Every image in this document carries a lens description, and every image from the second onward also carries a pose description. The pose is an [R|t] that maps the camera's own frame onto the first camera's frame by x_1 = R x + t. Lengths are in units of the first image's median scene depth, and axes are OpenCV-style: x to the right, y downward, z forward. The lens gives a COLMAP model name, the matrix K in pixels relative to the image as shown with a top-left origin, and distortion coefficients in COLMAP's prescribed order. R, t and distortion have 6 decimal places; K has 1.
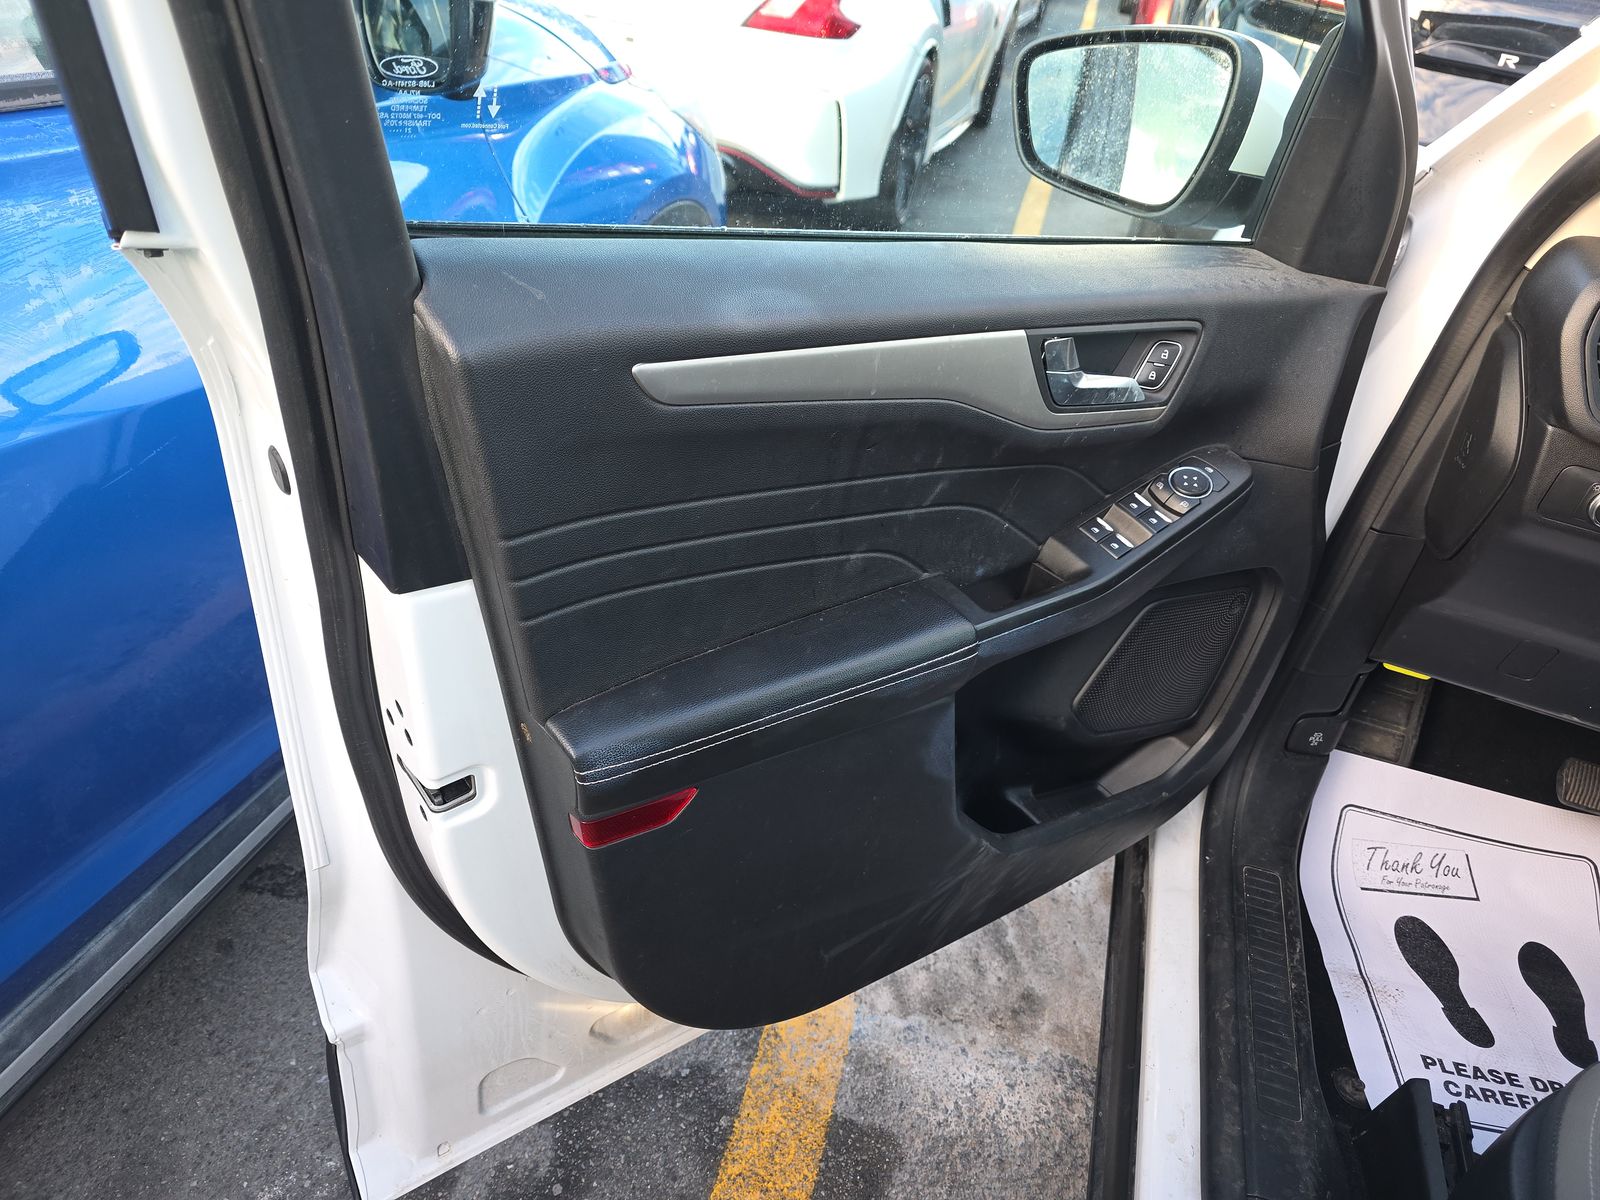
lens RADIAL K [[1087.1, 0, 785.5], [0, 1087.1, 602.9], [0, 0, 1]] dist [0.045866, -0.050416]
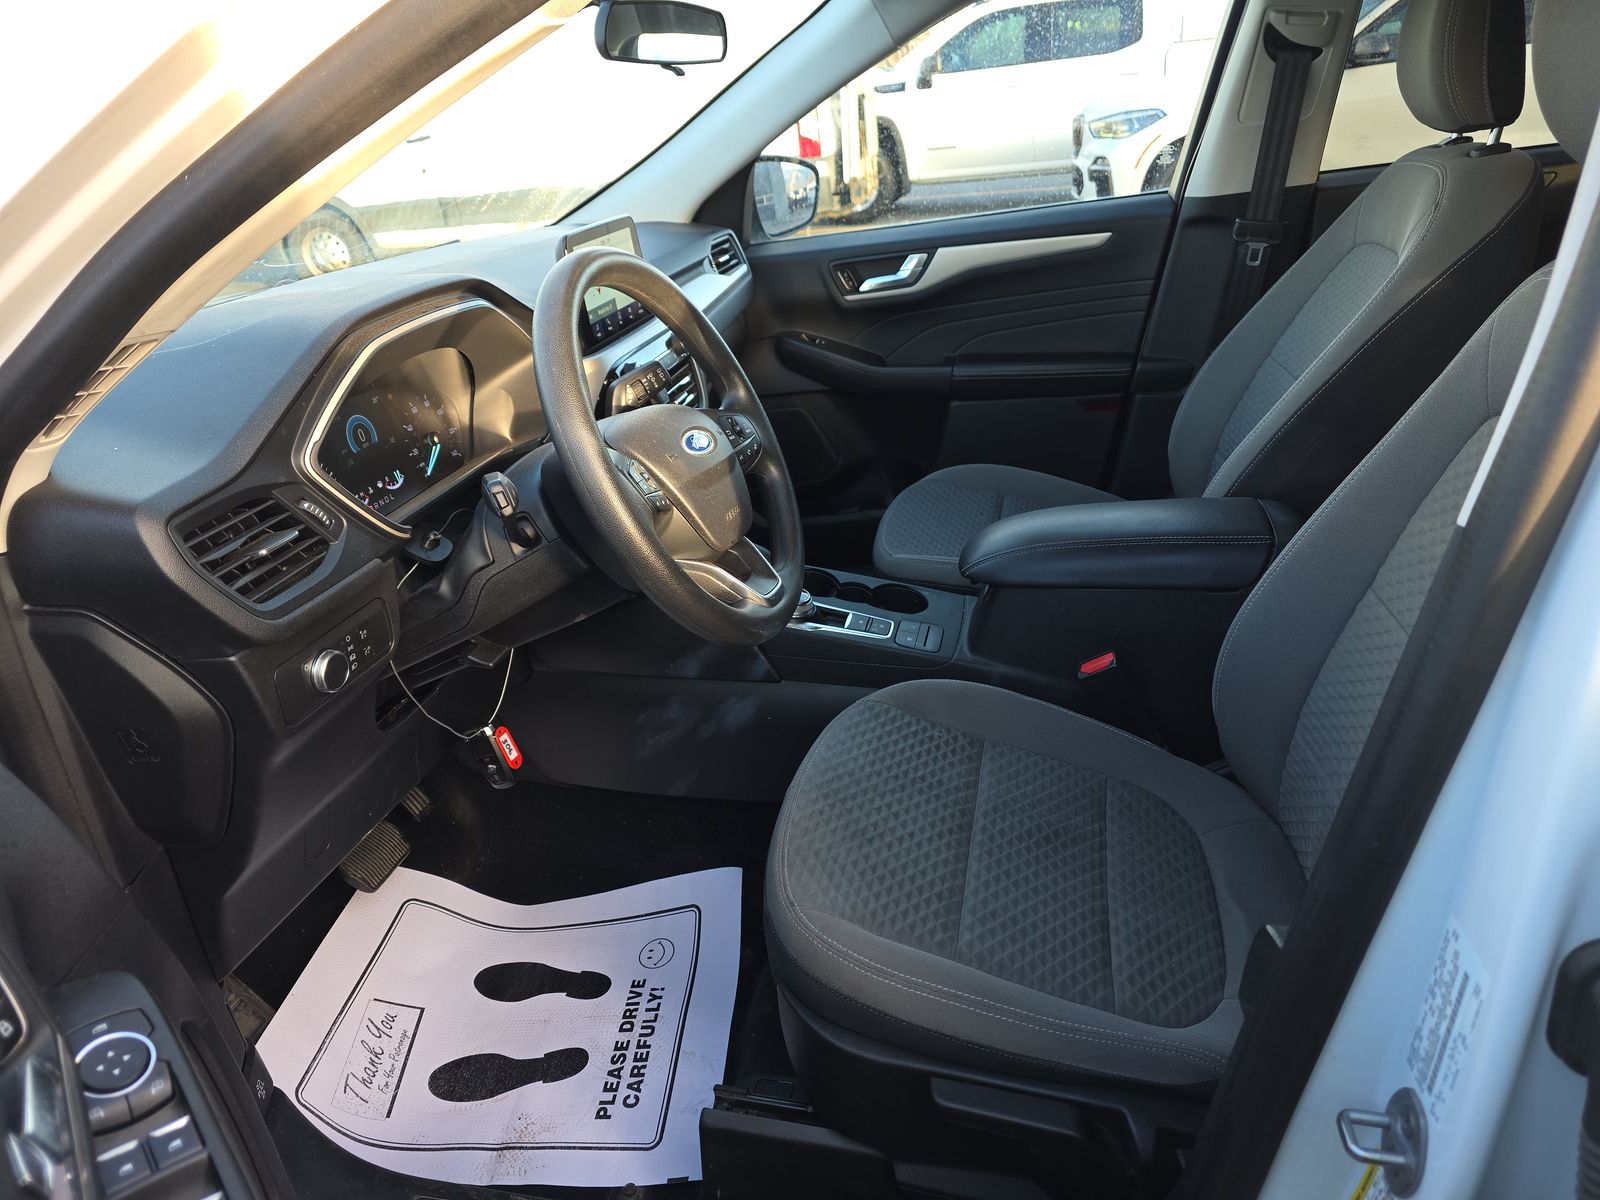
lens RADIAL K [[1087.1, 0, 785.5], [0, 1087.1, 602.9], [0, 0, 1]] dist [0.045866, -0.050416]
pose [[-0.088342, -0.543262, 0.834903, -0.016432], [0.631258, 0.617839, 0.468815, -0.236372], [-0.770525, 0.568455, 0.288357, 0.306492]]
